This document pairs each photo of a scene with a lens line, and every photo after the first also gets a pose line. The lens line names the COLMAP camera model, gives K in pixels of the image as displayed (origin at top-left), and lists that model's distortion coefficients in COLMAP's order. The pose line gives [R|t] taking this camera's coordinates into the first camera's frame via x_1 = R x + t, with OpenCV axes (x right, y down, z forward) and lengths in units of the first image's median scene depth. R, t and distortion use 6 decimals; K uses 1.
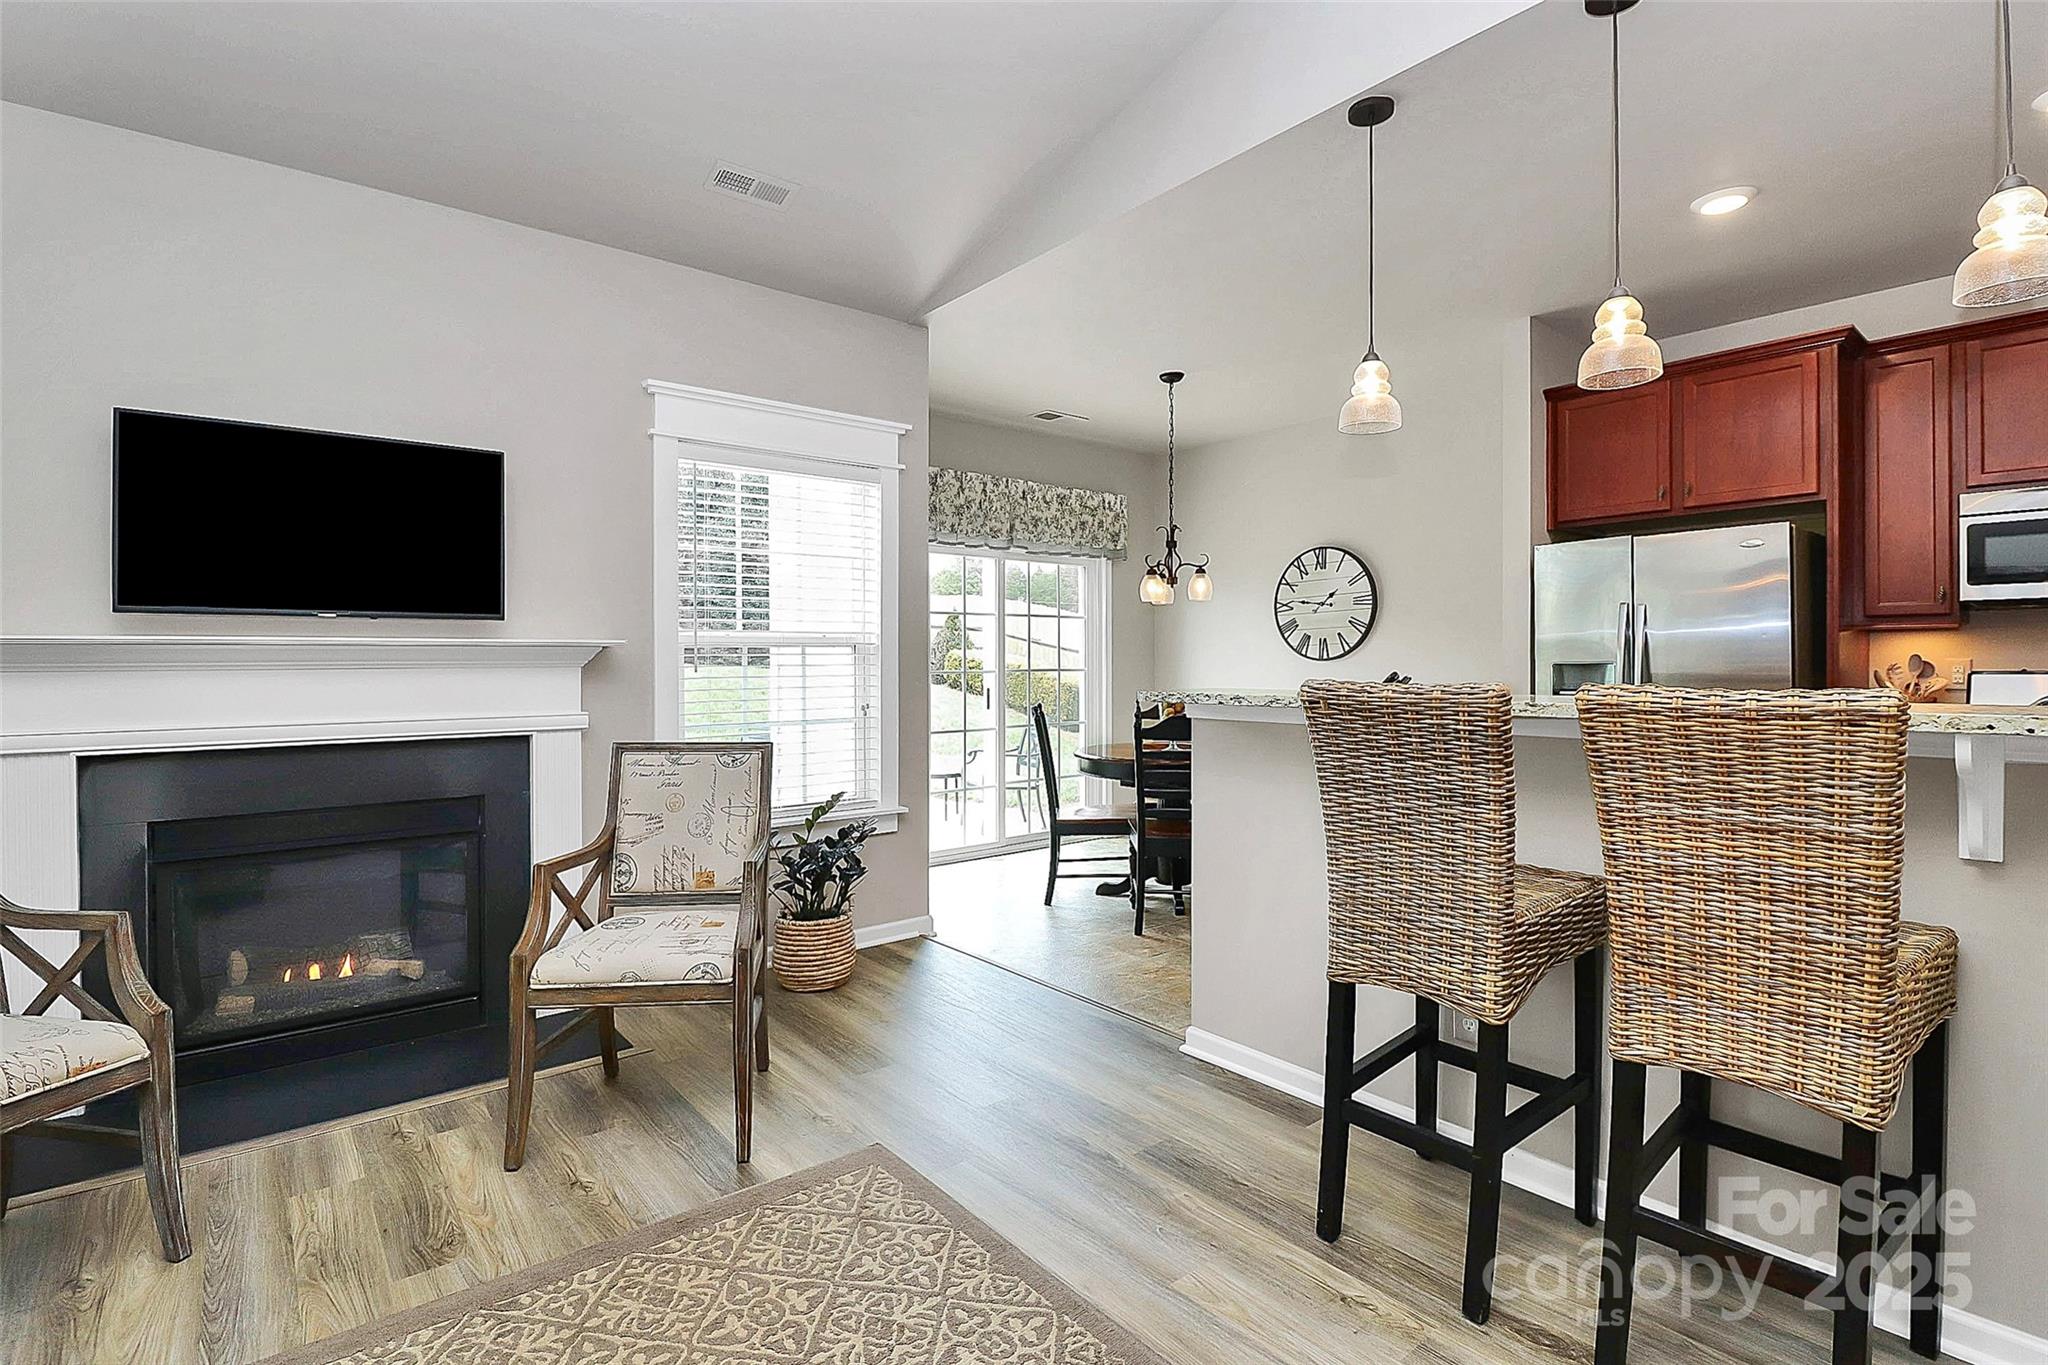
lens RADIAL K [[952.1, 0, 1018.4], [0, 952.1, 672.3], [0, 0, 1]] dist [-0.014812, -0.006028]
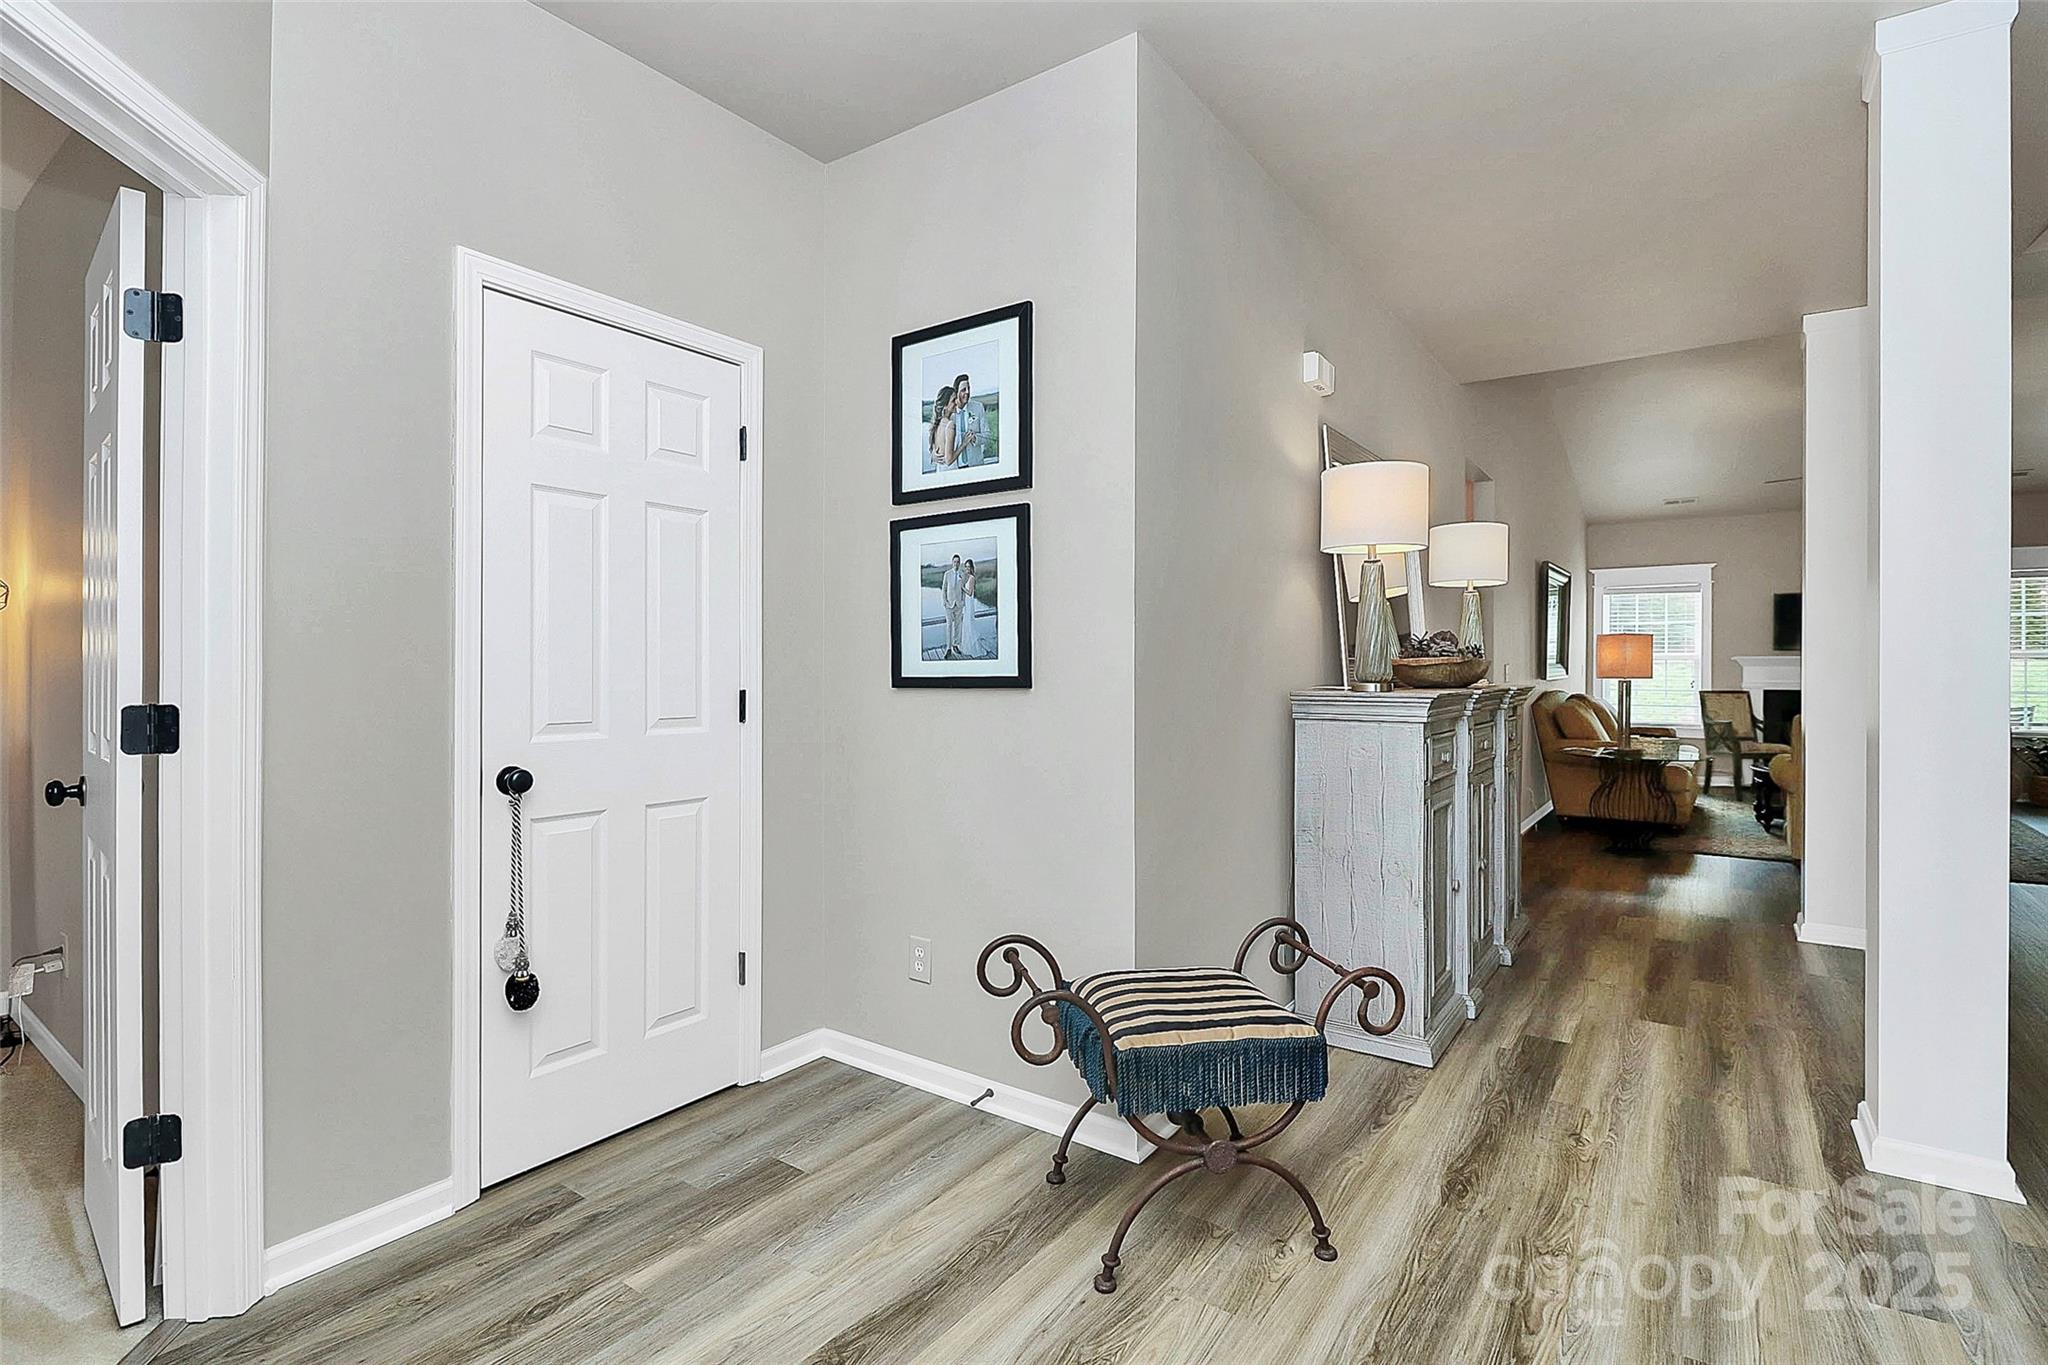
lens RADIAL K [[967.3, 0, 1014.5], [0, 967.3, 666.4], [0, 0, 1]] dist [-0.002625, -0.000333]
pose [[0.253662, 0.011522, -0.967224, 1.195004], [-0.013187, 0.999877, 0.008453, 0.003702], [0.967203, 0.010610, 0.253783, -1.762574]]
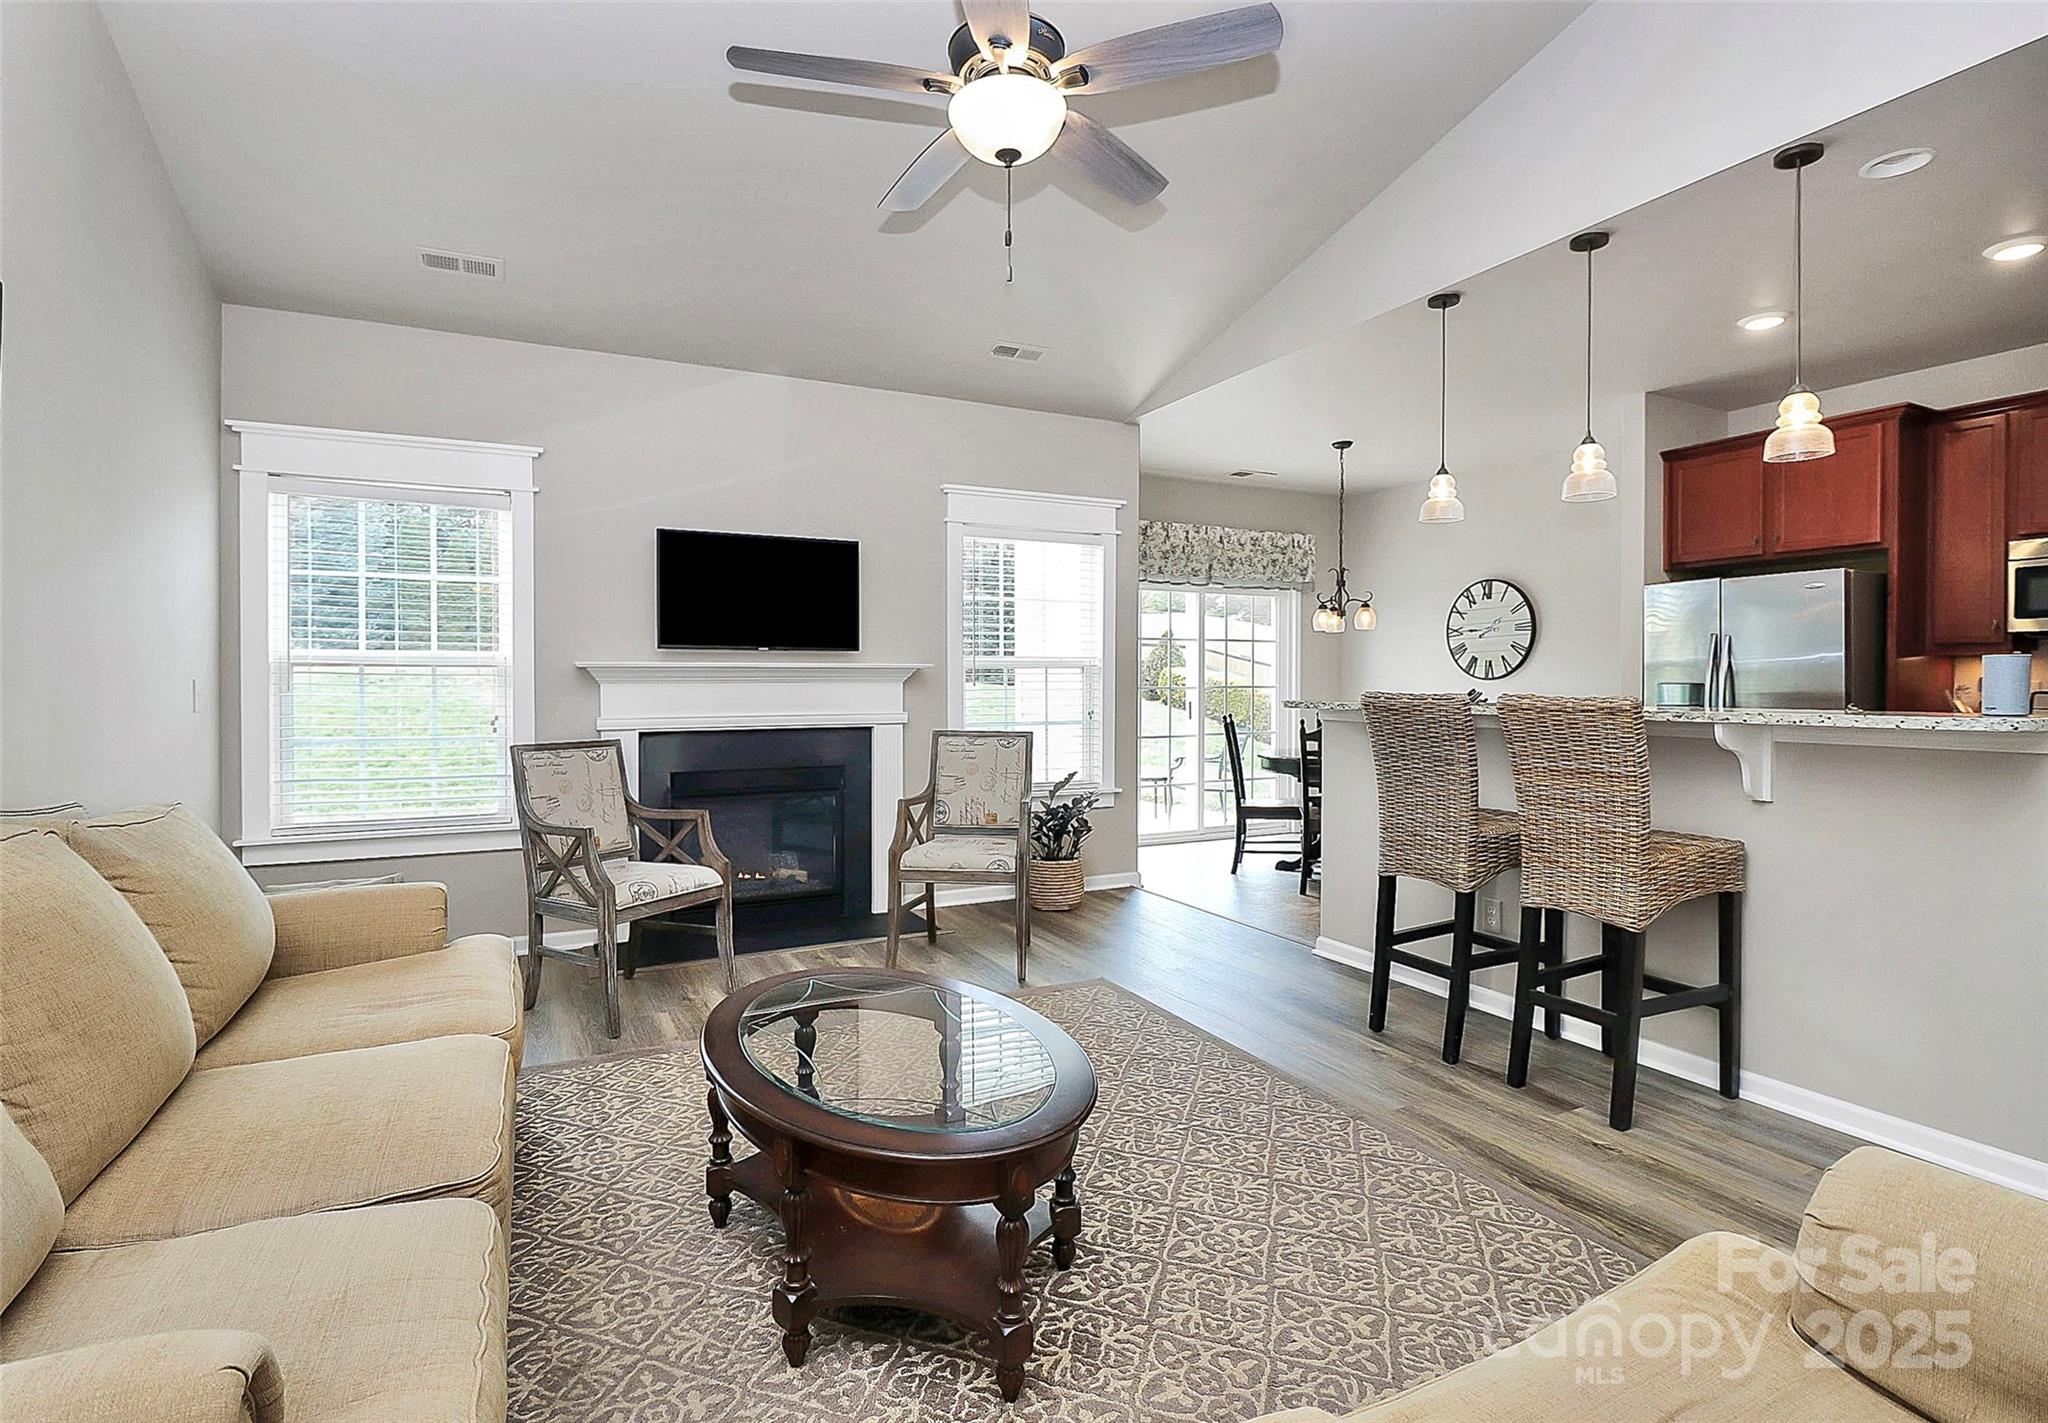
lens RADIAL K [[995.5, 0, 1021.5], [0, 995.5, 697.7], [0, 0, 1]] dist [0.000709, 0.000167]
pose [[0.976902, 0.008938, -0.213502, 0.044257], [-0.007317, 0.999938, 0.008384, 0.004152], [0.213564, -0.006628, 0.976907, -0.400940]]
